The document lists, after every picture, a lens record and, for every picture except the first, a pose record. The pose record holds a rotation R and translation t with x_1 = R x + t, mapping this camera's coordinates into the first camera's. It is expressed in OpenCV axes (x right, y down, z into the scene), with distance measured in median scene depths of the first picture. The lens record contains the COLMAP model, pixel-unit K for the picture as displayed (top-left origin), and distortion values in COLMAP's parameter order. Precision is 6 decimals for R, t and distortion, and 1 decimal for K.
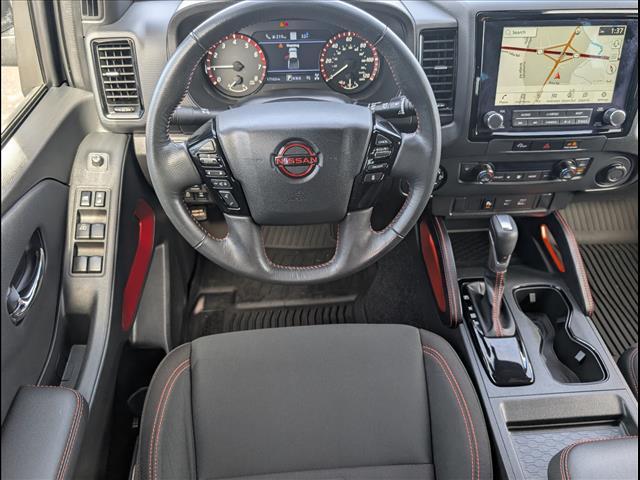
lens RADIAL K [[515.4, 0, 320.0], [0, 515.4, 240.0], [0, 0, 1]] dist [-0.004992, 0.001373]
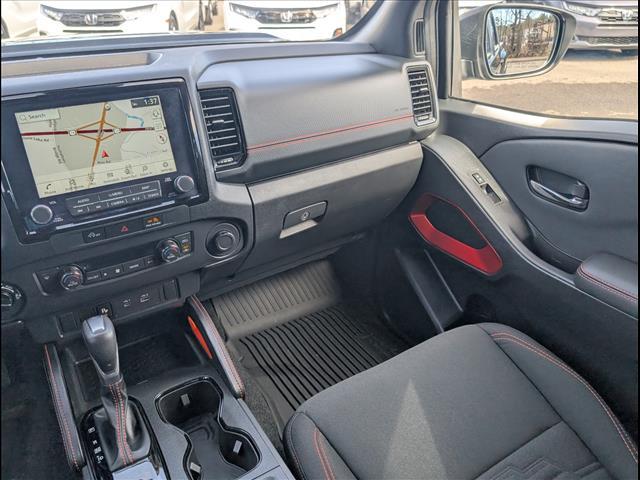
lens RADIAL K [[515.4, 0, 320.0], [0, 515.4, 240.0], [0, 0, 1]] dist [-0.004992, 0.001373]
pose [[0.876094, -0.237232, 0.419739, 0.371627], [0.338766, 0.922346, -0.185785, 0.121734], [-0.343070, 0.304959, 0.888427, 0.096661]]
